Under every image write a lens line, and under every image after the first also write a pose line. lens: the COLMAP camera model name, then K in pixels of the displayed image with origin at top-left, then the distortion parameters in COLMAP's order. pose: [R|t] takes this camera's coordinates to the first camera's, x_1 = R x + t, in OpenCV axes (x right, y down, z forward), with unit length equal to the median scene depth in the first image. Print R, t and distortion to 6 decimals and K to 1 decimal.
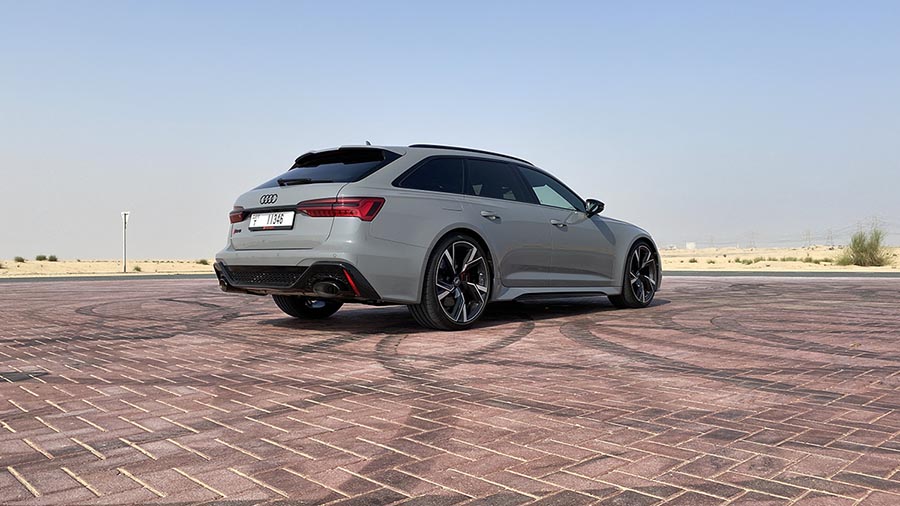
lens RADIAL K [[693.6, 0, 453.0], [0, 693.6, 235.2], [0, 0, 1]] dist [0.005122, 0.005100]
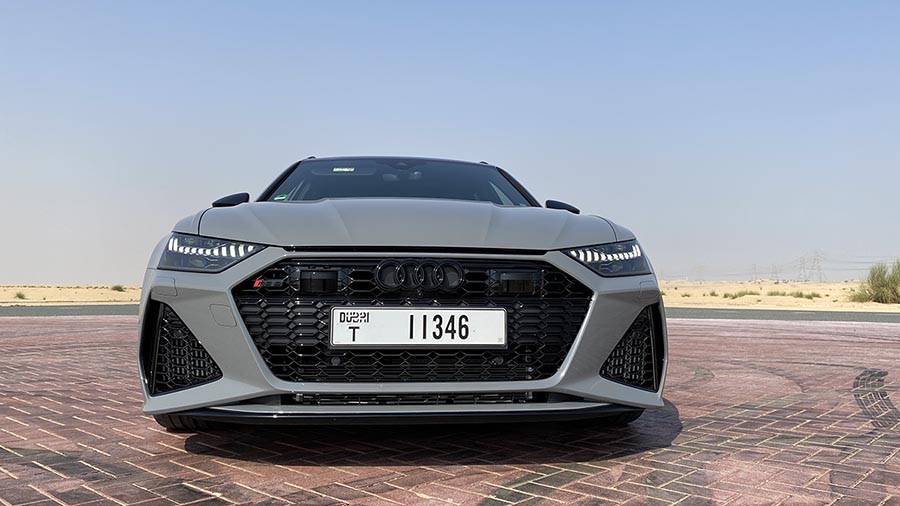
lens RADIAL K [[693.6, 0, 453.0], [0, 693.6, 235.2], [0, 0, 1]] dist [0.005122, 0.005100]
pose [[0.997760, 0.017929, 0.064446, 0.037867], [-0.015178, 0.998963, -0.042917, 0.042880], [-0.065148, 0.041843, 0.996998, 1.359599]]
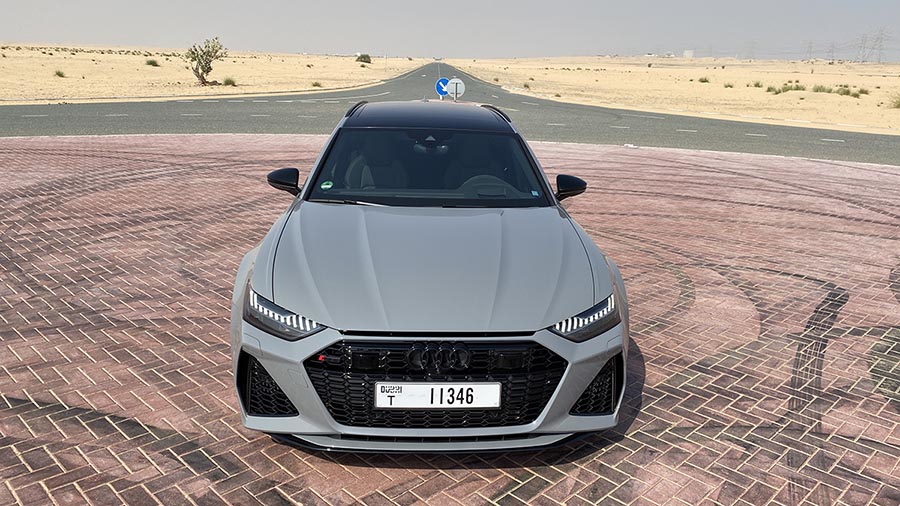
lens RADIAL K [[703.7, 0, 462.9], [0, 703.7, 210.7], [0, 0, 1]] dist [0.002789, 0.008394]
pose [[0.998825, 0.032680, 0.035784, 0.039956], [-0.040441, 0.968959, 0.243892, -0.177860], [-0.026703, -0.245053, 0.969142, 1.260384]]
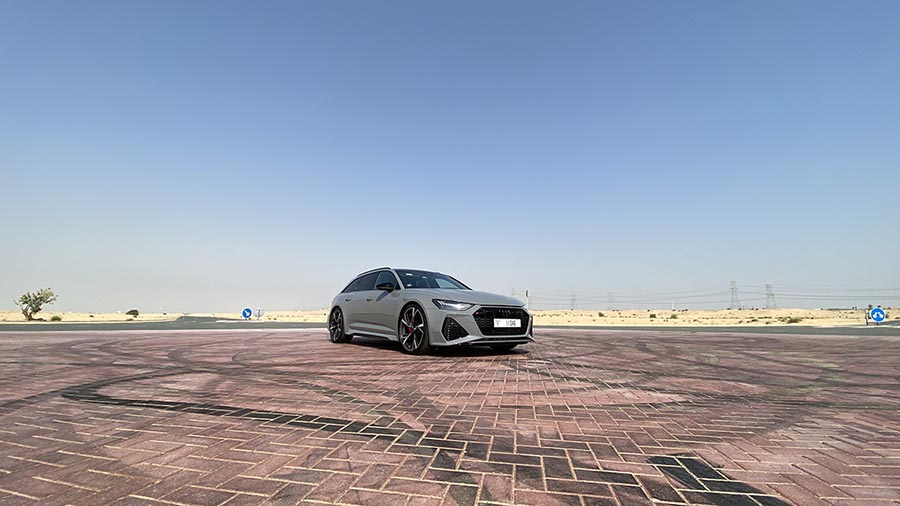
lens RADIAL K [[367.0, 0, 450.0], [0, 367.0, 253.0], [0, 0, 1]] dist [0.023732, -0.023258]
pose [[0.816723, 0.113020, 0.565854, -0.589170], [-0.034753, 0.988485, -0.147273, 0.043482], [-0.575983, 0.100616, 0.811246, 1.064057]]
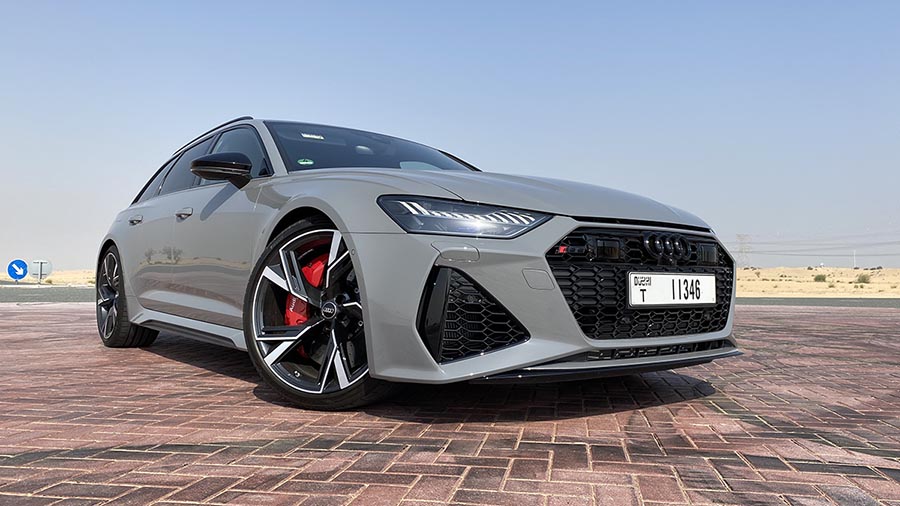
lens RADIAL K [[696.5, 0, 458.5], [0, 696.5, 249.2], [0, 0, 1]] dist [-0.005154, 0.010217]
pose [[0.803663, 0.042035, 0.593598, -0.319062], [-0.037035, 0.999101, -0.020609, 0.064077], [-0.593931, -0.005422, 0.804498, 1.453010]]
